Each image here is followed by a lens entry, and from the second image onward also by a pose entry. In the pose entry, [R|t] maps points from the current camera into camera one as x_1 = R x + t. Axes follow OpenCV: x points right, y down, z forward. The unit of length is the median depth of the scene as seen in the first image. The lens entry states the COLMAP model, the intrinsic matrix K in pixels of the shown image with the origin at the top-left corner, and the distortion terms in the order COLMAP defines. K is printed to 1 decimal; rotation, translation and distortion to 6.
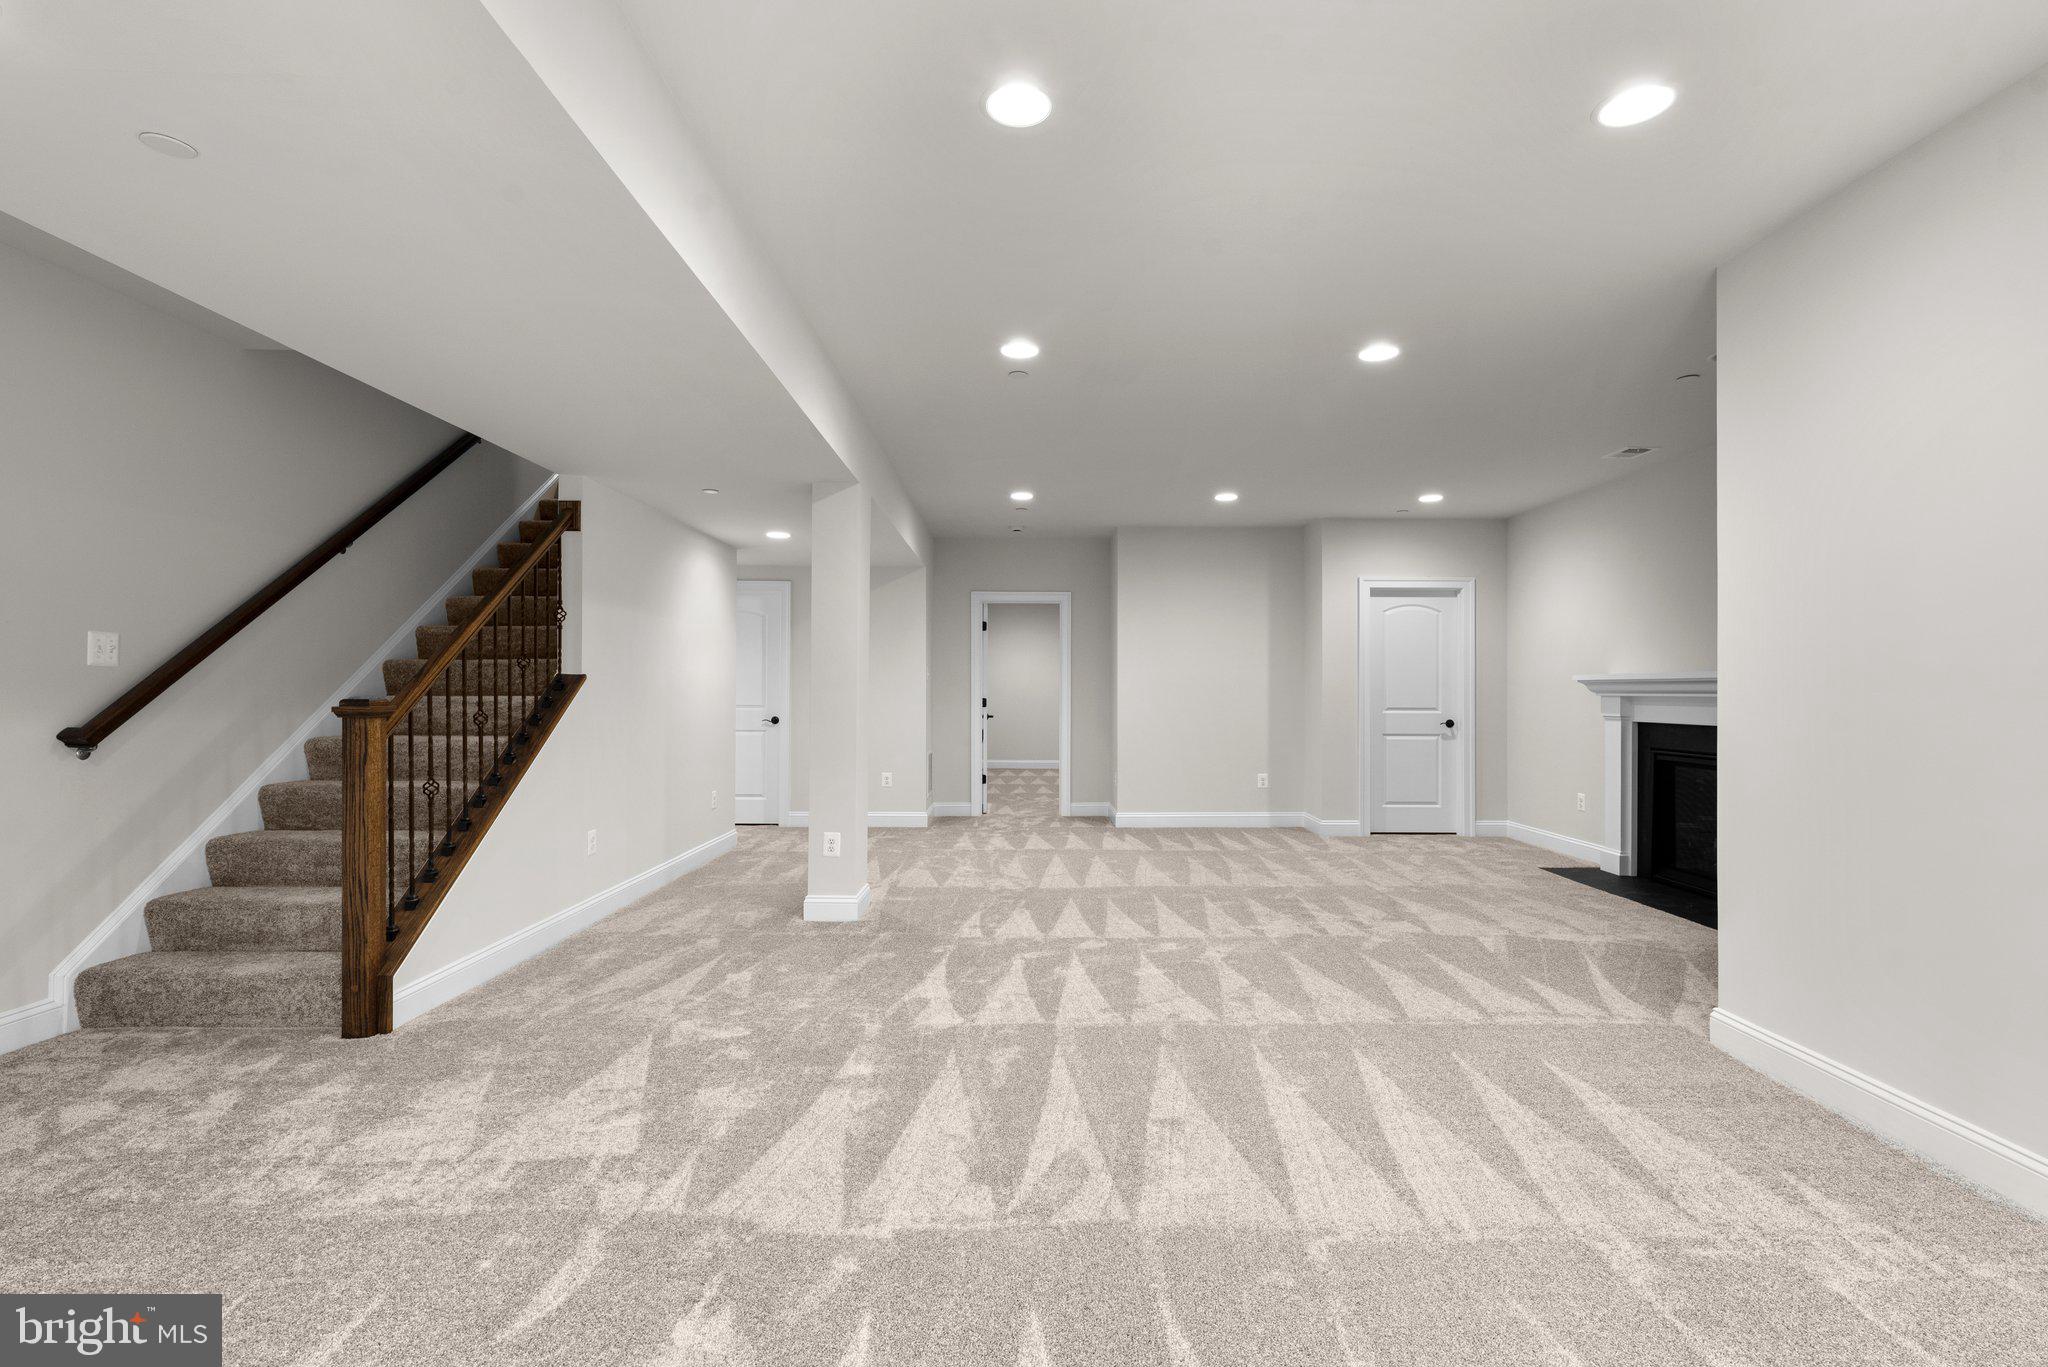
lens RADIAL K [[921.7, 0, 1027.7], [0, 921.7, 687.5], [0, 0, 1]] dist [0.001938, 0.000144]
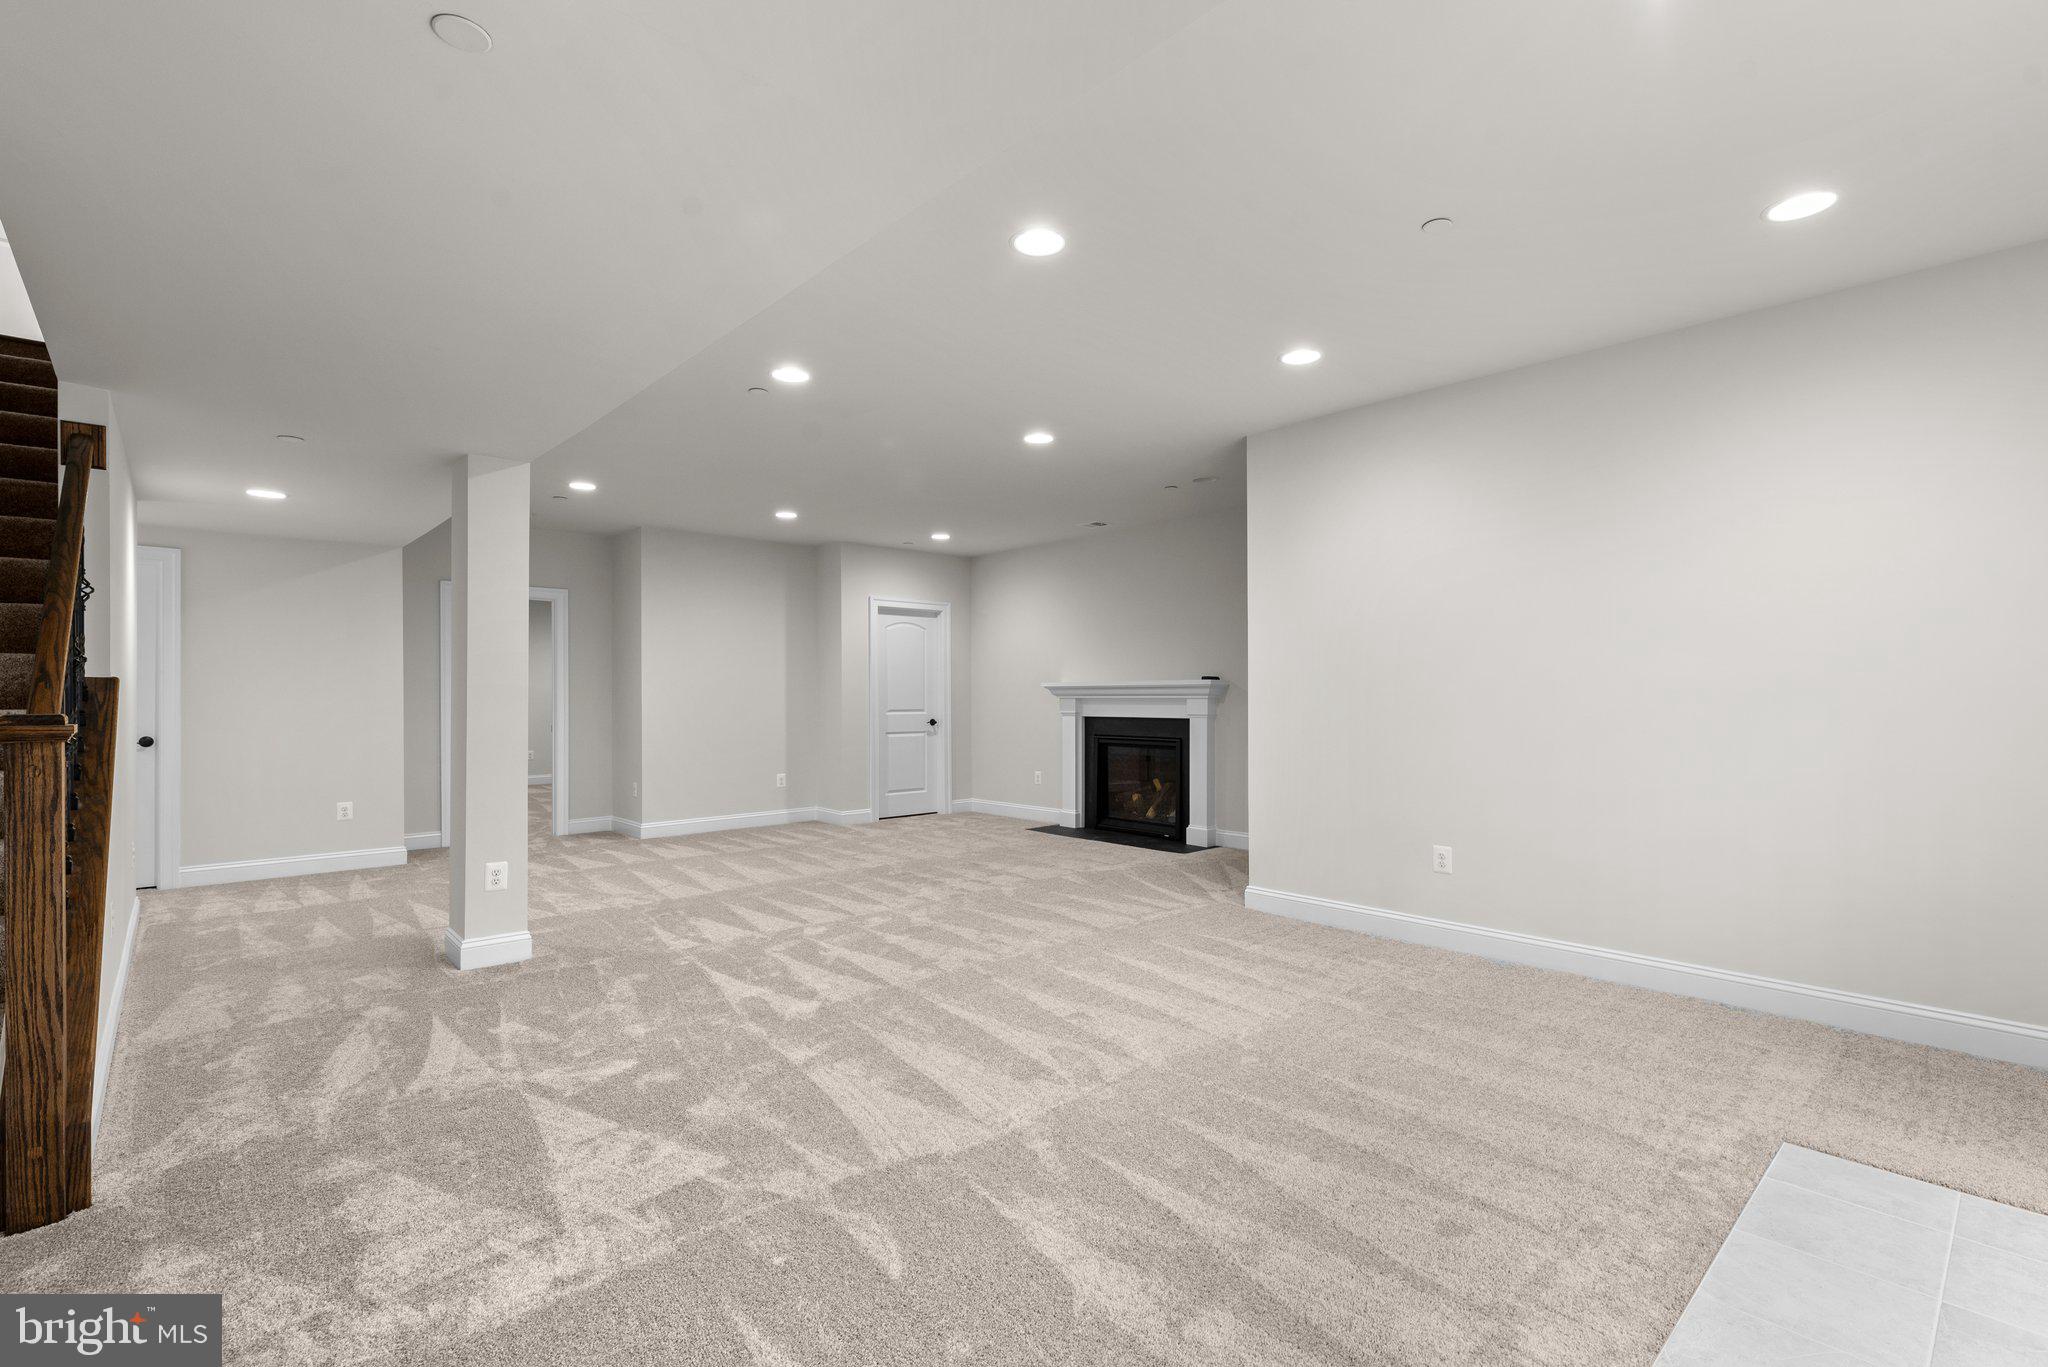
lens RADIAL K [[921.7, 0, 1031.8], [0, 921.7, 688.0], [0, 0, 1]] dist [0.001938, 0.000144]
pose [[0.745815, -0.000395, 0.666153, -0.533147], [0.004230, 0.999982, -0.004143, -0.000741], [-0.666140, 0.005908, 0.745804, 0.024720]]
